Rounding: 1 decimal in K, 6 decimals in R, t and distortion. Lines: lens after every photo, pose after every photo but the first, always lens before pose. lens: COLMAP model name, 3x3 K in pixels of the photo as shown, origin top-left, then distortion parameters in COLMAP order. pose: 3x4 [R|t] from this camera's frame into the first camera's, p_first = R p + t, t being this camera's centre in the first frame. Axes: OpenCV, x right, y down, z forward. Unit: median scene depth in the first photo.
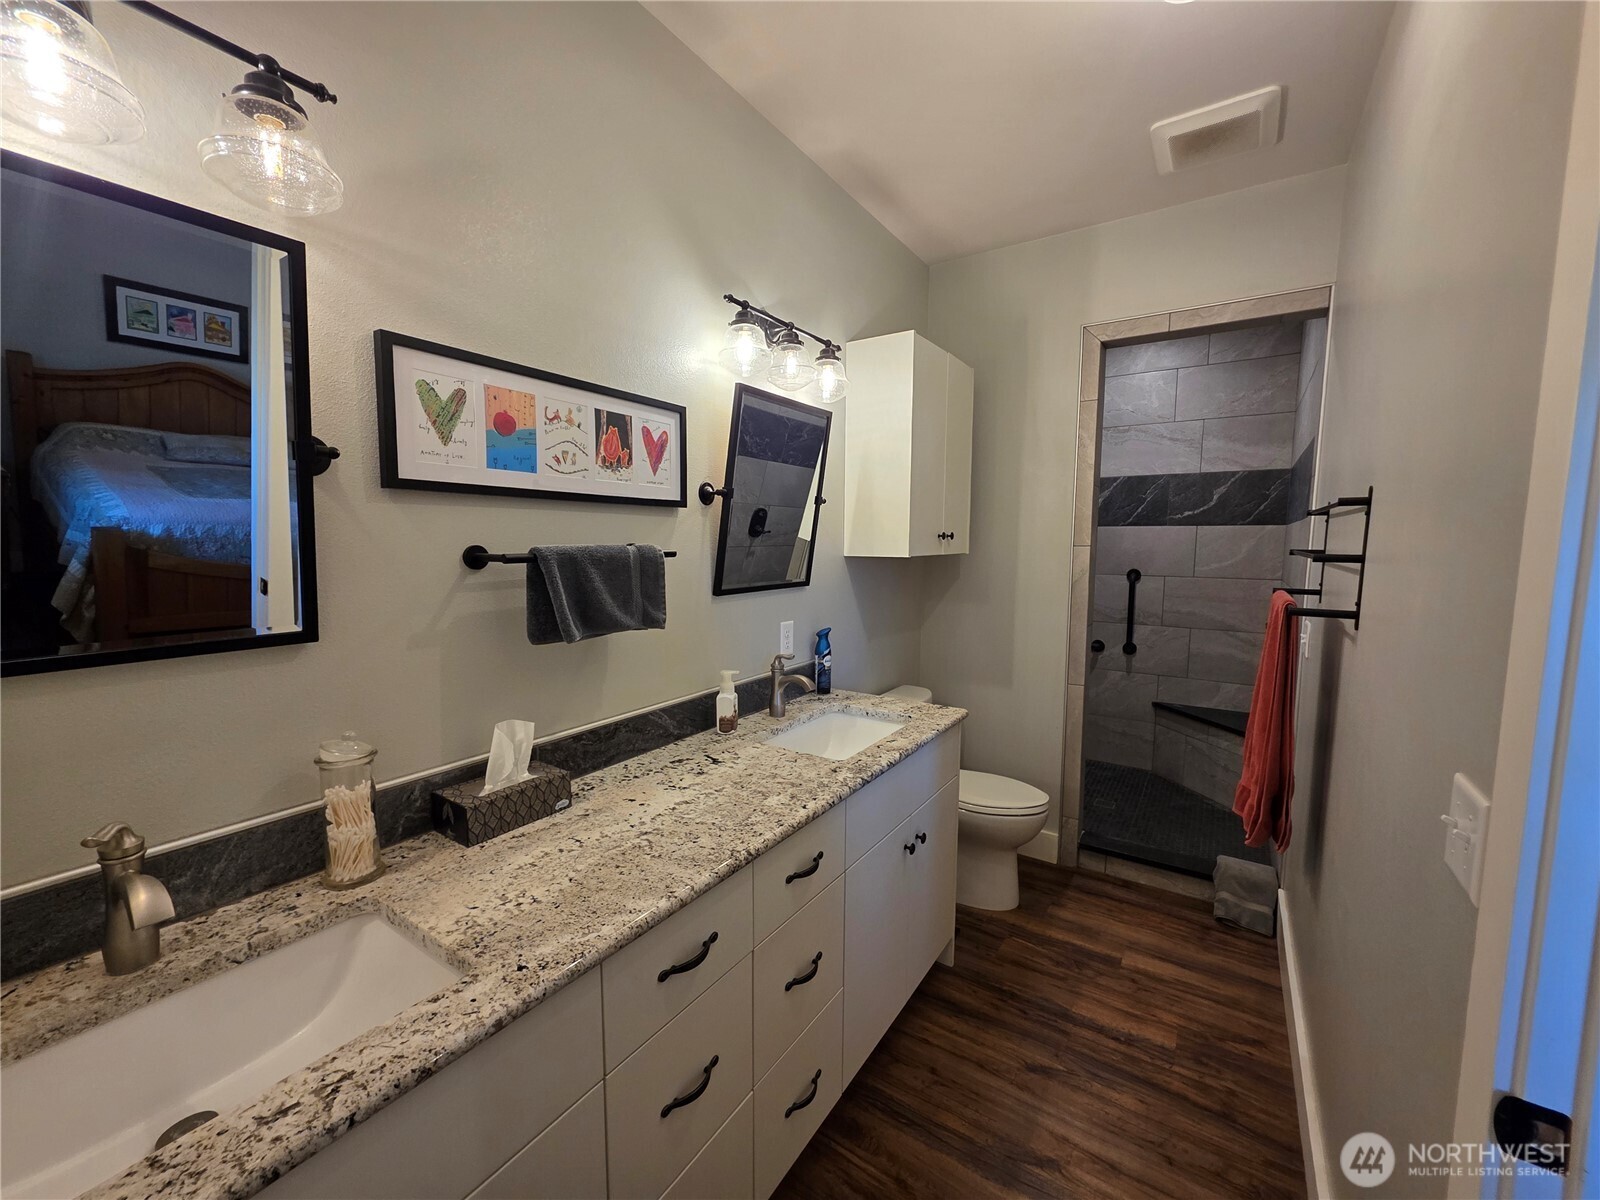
lens RADIAL K [[638.0, 0, 799.5], [0, 638.0, 602.4], [0, 0, 1]] dist [0.001949, -0.000267]
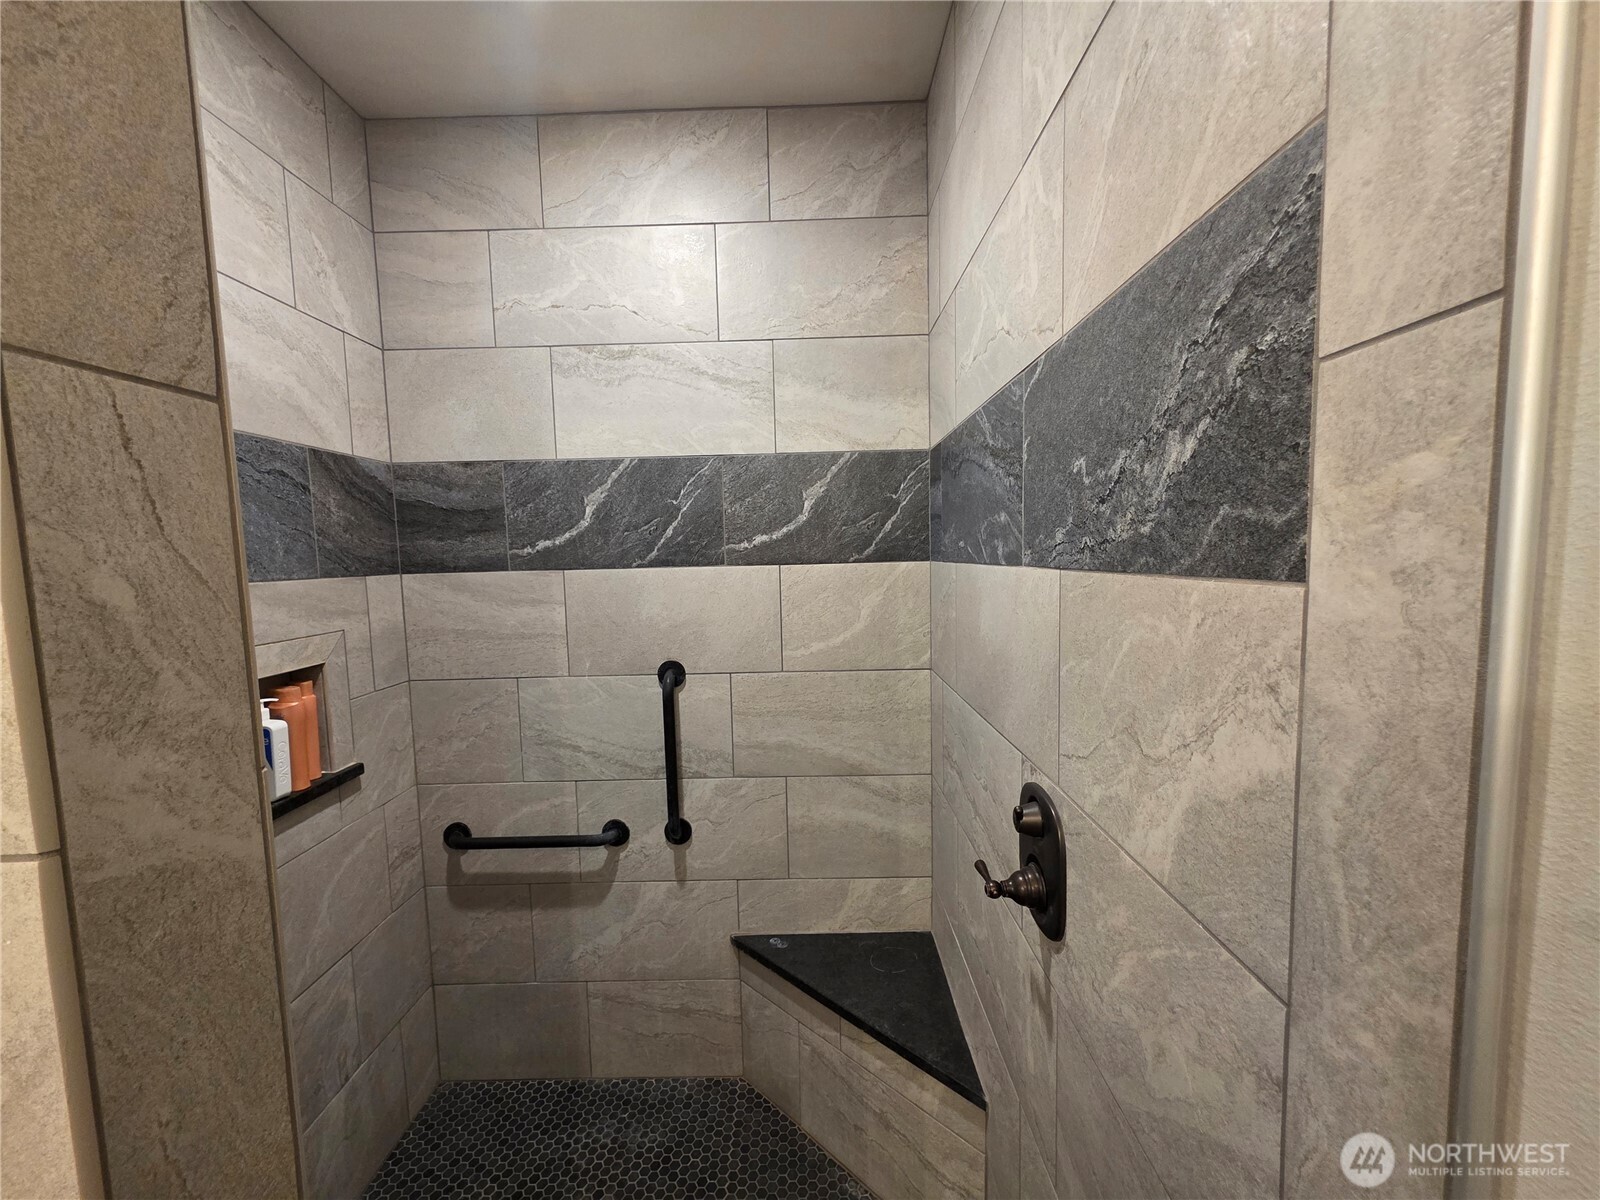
lens RADIAL K [[638.0, 0, 800.4], [0, 638.0, 601.6], [0, 0, 1]] dist [0.001949, -0.000267]
pose [[0.826973, -0.077000, 0.556944, 0.365441], [0.084675, 0.996336, 0.012019, -0.096414], [-0.555829, 0.037220, 0.830463, 0.592512]]
